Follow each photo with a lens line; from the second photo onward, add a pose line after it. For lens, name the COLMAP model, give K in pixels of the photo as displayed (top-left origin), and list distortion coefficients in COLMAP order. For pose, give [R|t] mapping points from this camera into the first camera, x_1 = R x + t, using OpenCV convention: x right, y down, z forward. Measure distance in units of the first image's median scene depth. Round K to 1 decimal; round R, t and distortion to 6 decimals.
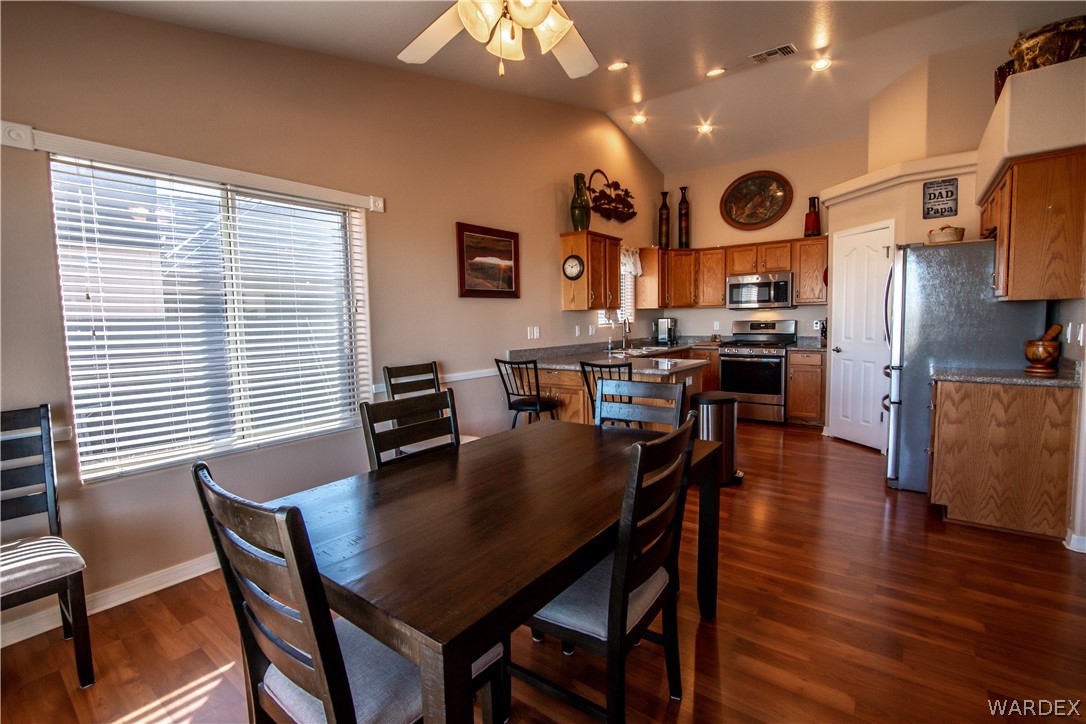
lens RADIAL K [[482.8, 0, 540.9], [0, 482.8, 358.5], [0, 0, 1]] dist [-0.039006, 0.007629]
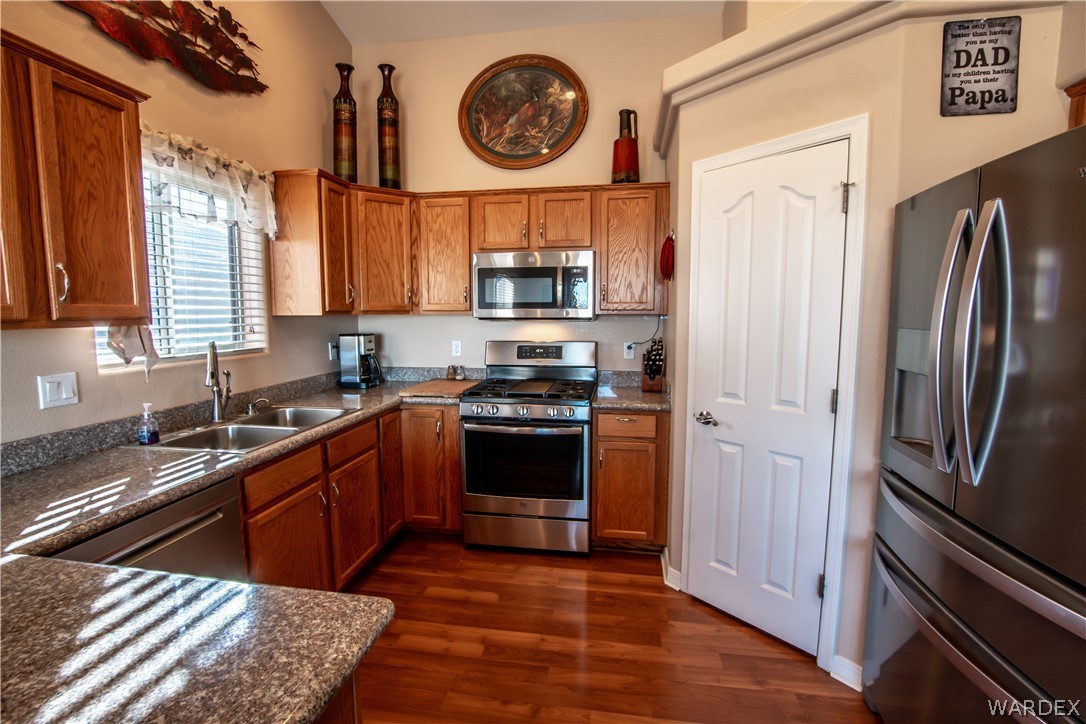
lens RADIAL K [[482.8, 0, 540.9], [0, 482.8, 358.5], [0, 0, 1]] dist [-0.039006, 0.007629]
pose [[0.879557, -0.025361, 0.475116, 0.225343], [0.020607, 0.999672, 0.015211, -0.072970], [-0.475346, -0.003588, 0.879791, 0.565652]]
